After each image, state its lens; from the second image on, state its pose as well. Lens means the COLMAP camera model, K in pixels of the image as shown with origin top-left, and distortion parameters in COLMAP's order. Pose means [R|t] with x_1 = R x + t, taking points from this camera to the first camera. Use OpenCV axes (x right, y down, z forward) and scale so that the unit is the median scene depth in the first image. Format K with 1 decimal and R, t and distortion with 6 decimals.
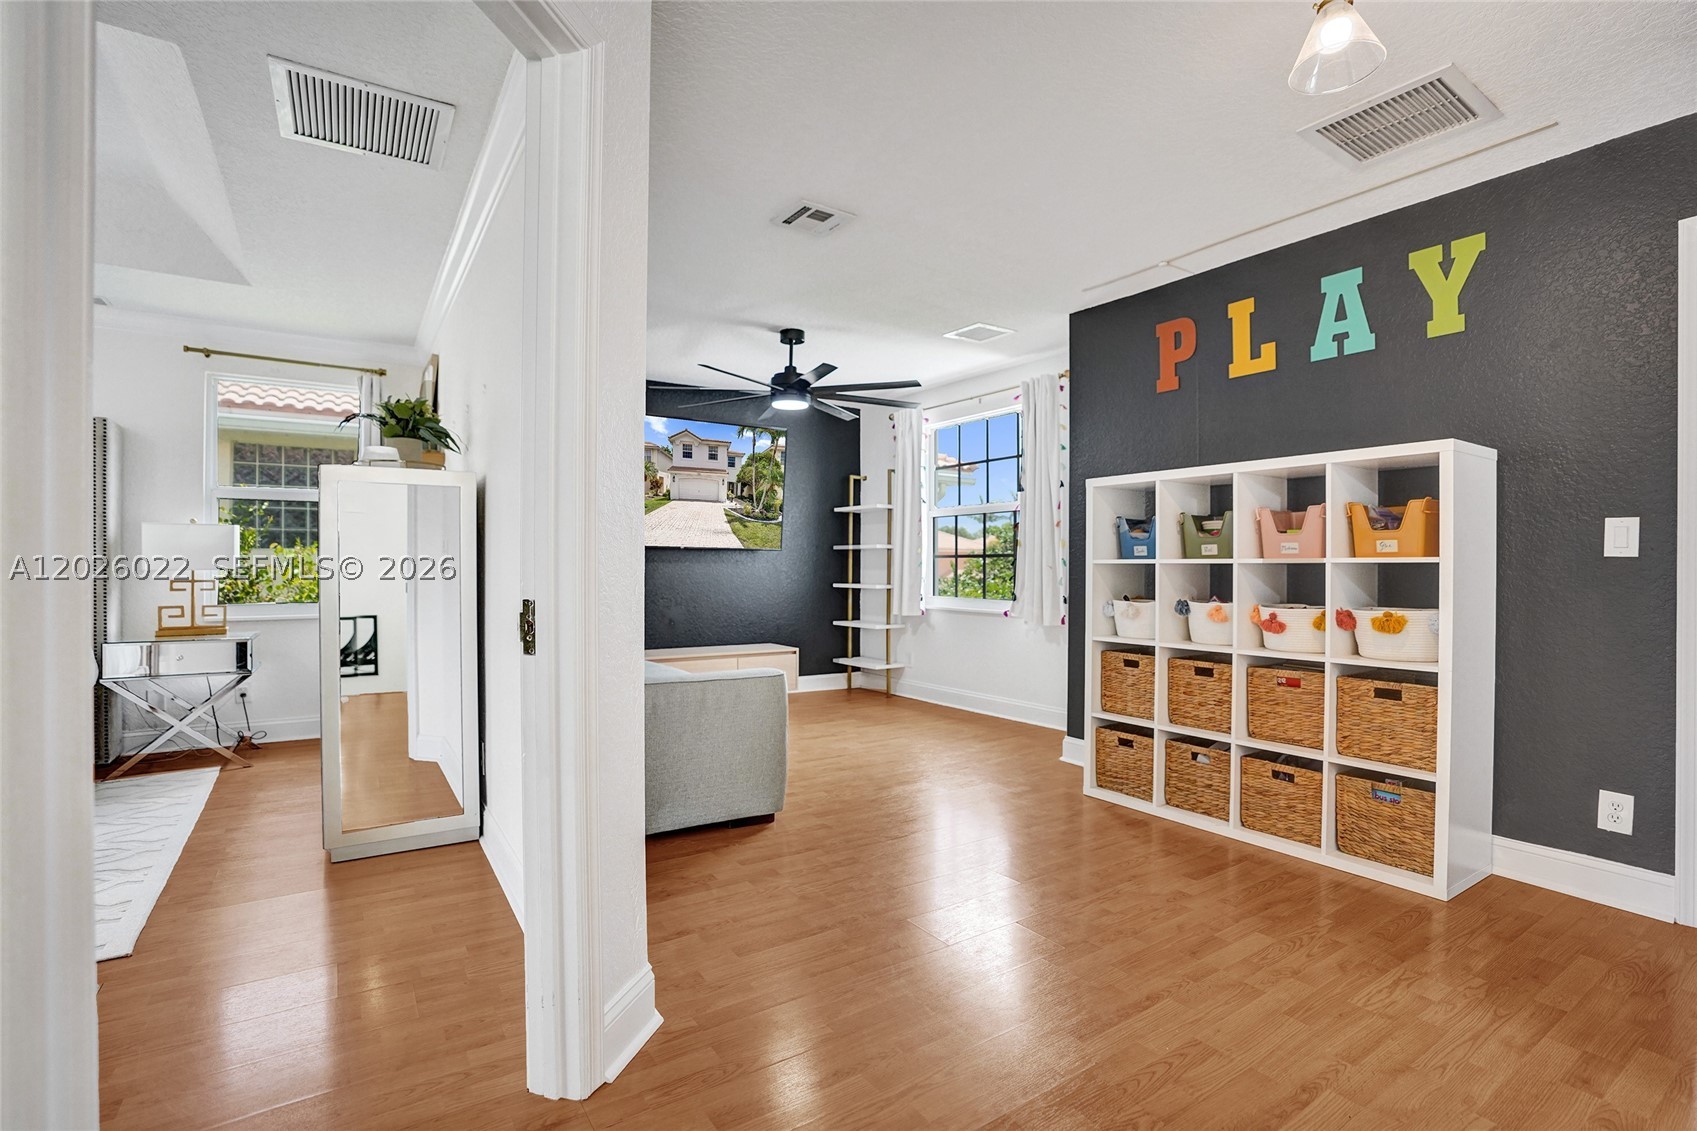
lens RADIAL K [[811.6, 0, 851.0], [0, 811.6, 554.0], [0, 0, 1]] dist [-0.058120, 0.021373]
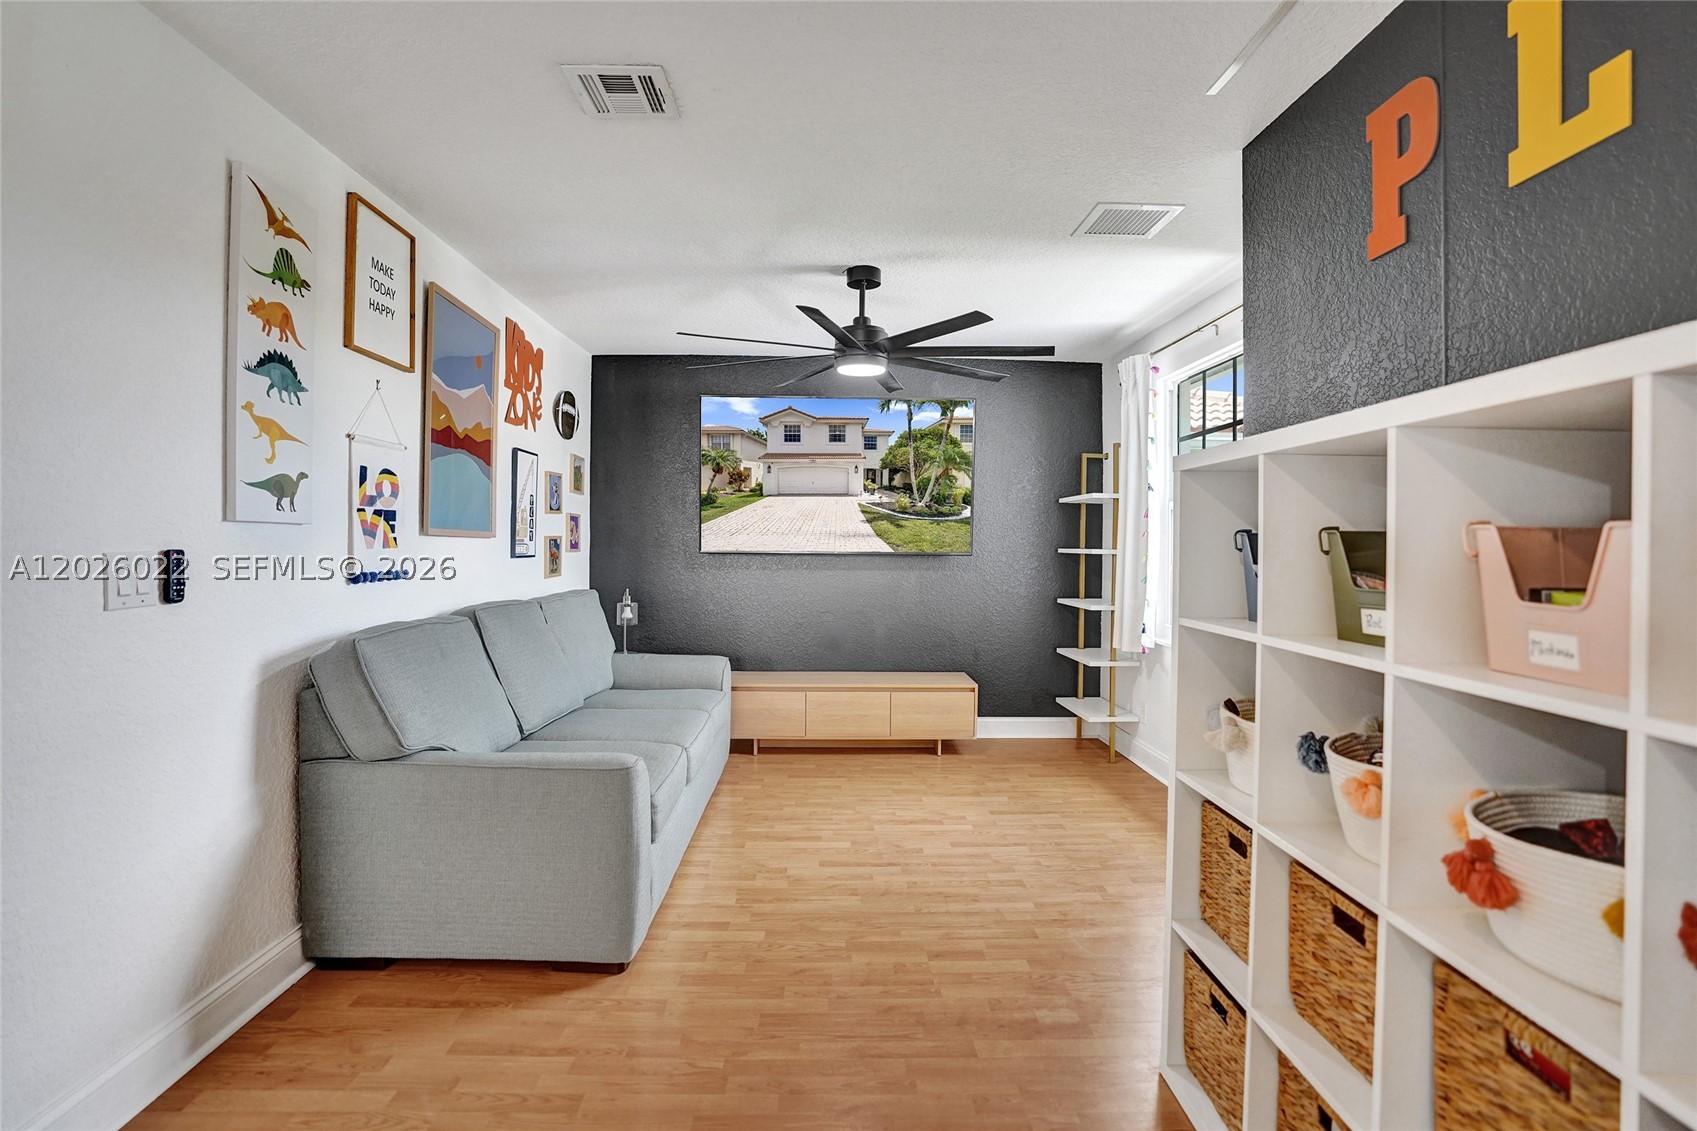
lens RADIAL K [[811.6, 0, 845.6], [0, 811.6, 527.6], [0, 0, 1]] dist [-0.058120, 0.021373]
pose [[0.833133, -0.003081, -0.553064, 0.444844], [0.002513, 0.999995, -0.001785, -0.052477], [0.553067, 0.000098, 0.833137, 0.529026]]
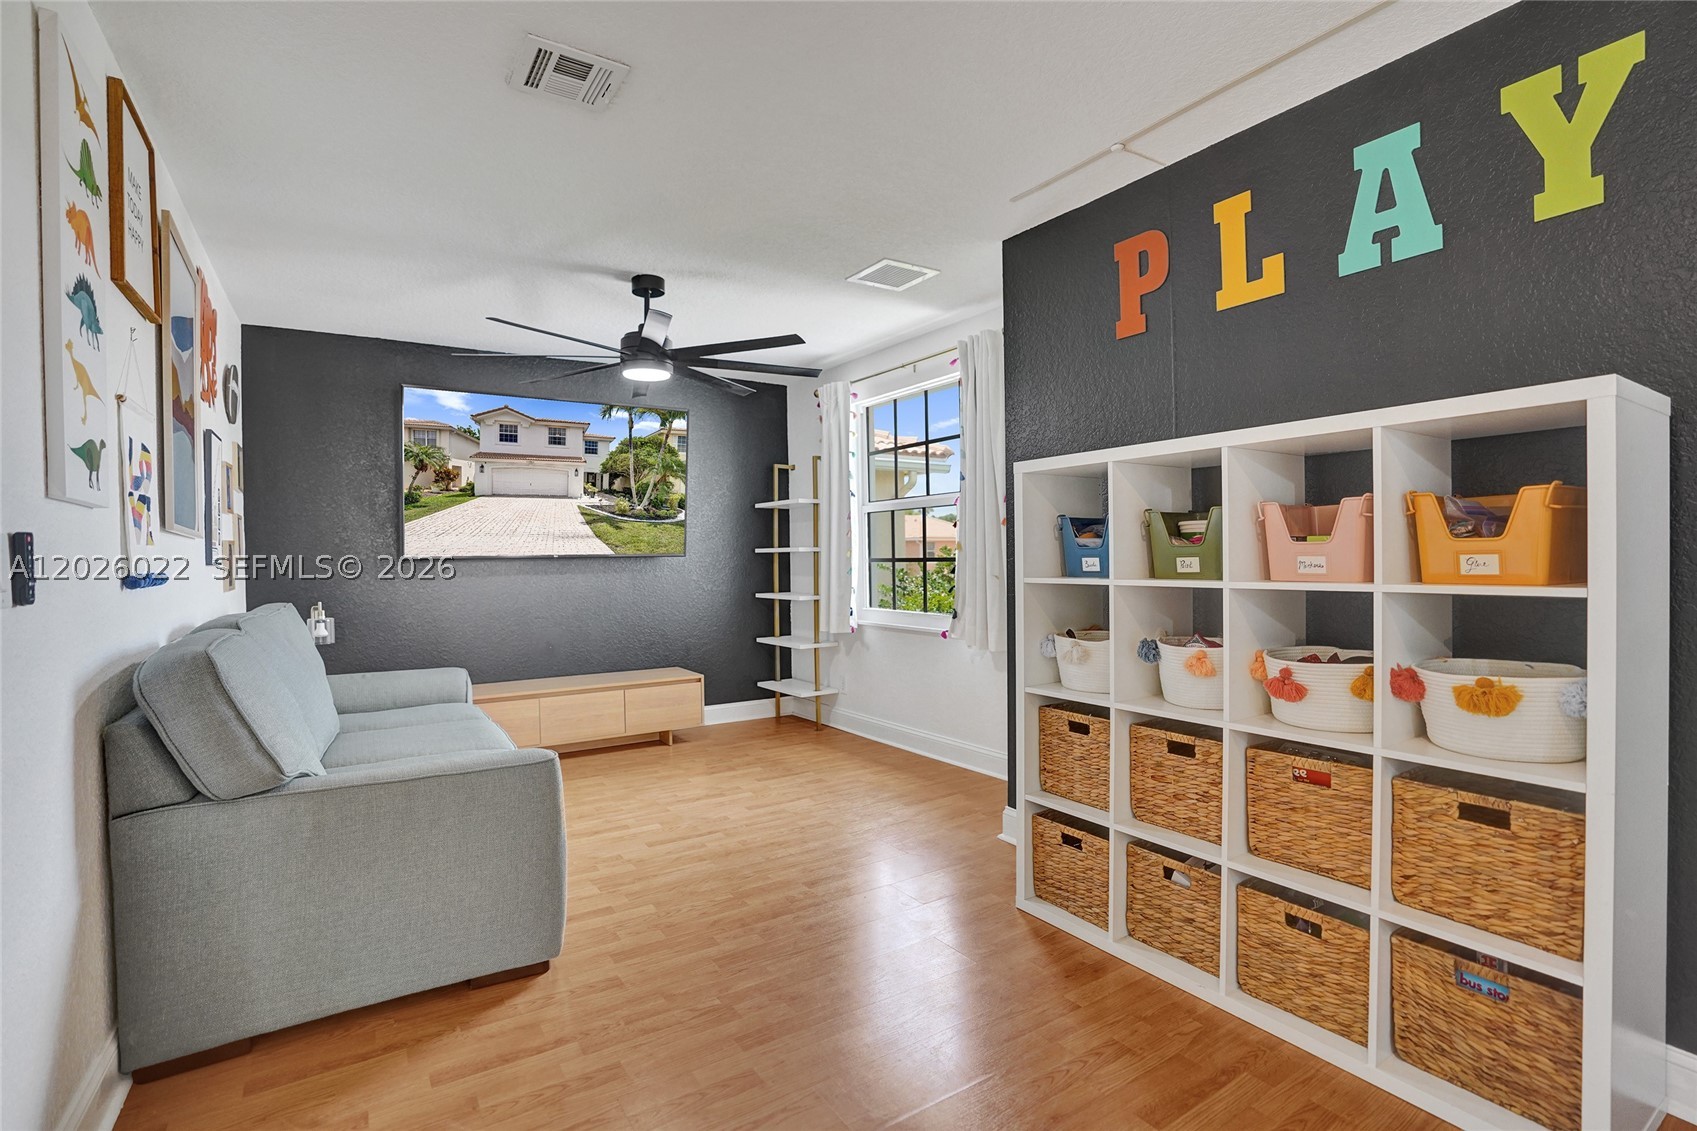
lens RADIAL K [[811.6, 0, 840.4], [0, 811.6, 548.7], [0, 0, 1]] dist [-0.058120, 0.021373]
pose [[0.999716, -0.014773, -0.018724, 0.174562], [0.014887, 0.999871, 0.005966, -0.027037], [0.018633, -0.006243, 0.999807, 0.335716]]
